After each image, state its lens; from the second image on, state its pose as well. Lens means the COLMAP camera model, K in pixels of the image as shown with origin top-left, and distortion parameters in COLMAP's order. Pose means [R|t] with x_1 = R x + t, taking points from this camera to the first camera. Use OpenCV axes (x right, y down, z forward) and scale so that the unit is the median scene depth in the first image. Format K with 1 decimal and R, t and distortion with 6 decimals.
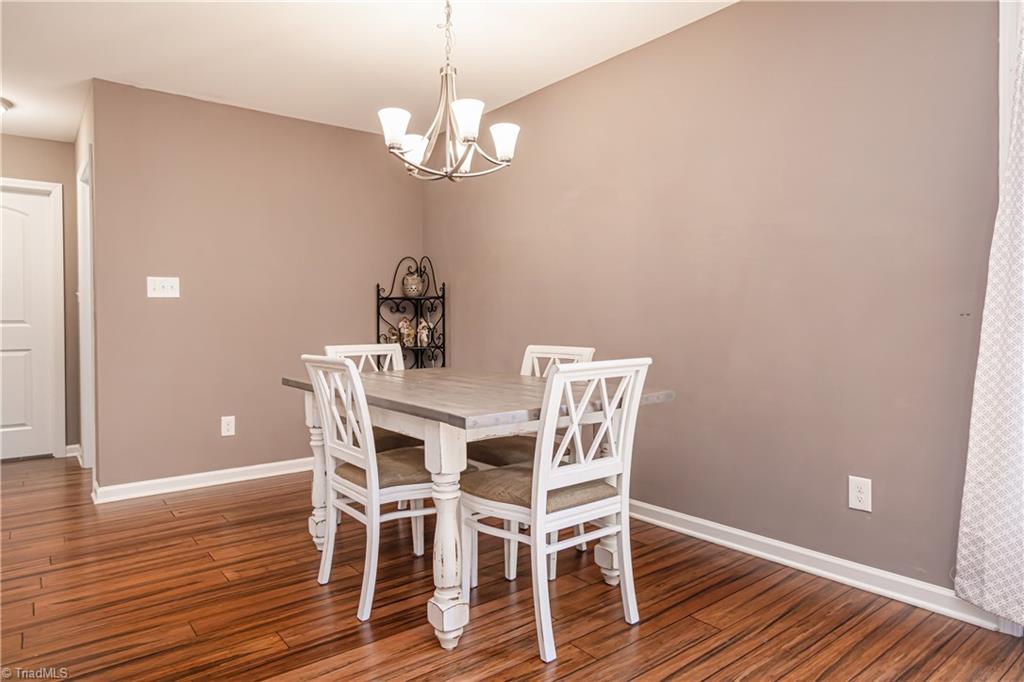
lens RADIAL K [[617.7, 0, 496.2], [0, 617.7, 327.4], [0, 0, 1]] dist [0.001877, 0.001266]
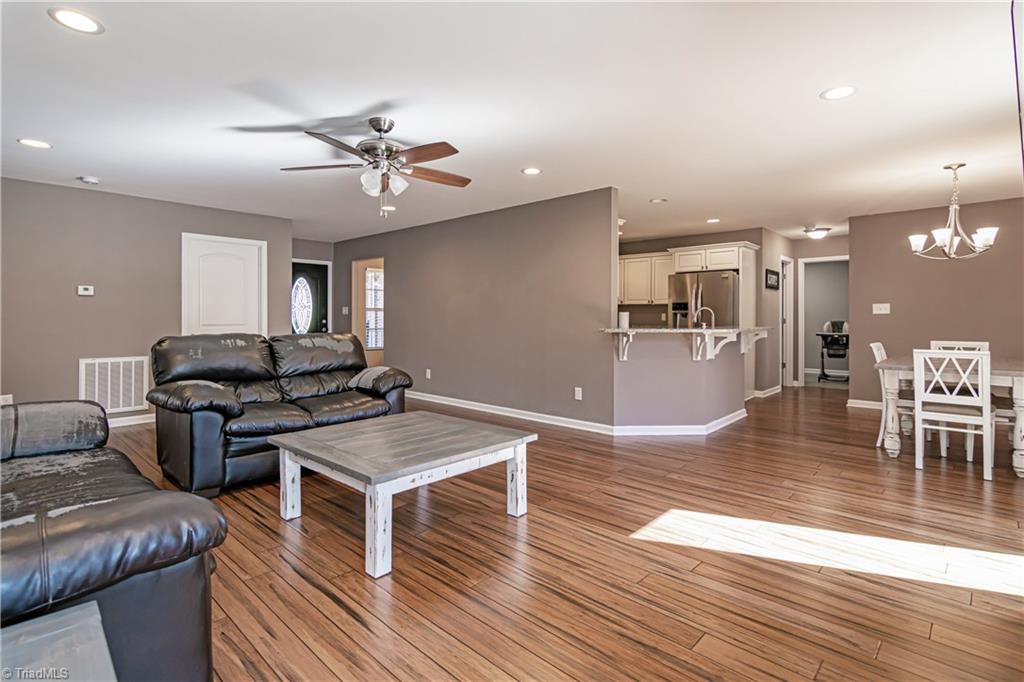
lens RADIAL K [[503.2, 0, 508.7], [0, 503.2, 315.1], [0, 0, 1]] dist [-0.002940, -0.000179]
pose [[0.154419, 0.003338, -0.988000, 1.546056], [-0.010680, 0.999942, 0.001709, -0.056790], [0.987948, 0.010288, 0.154446, -0.806524]]
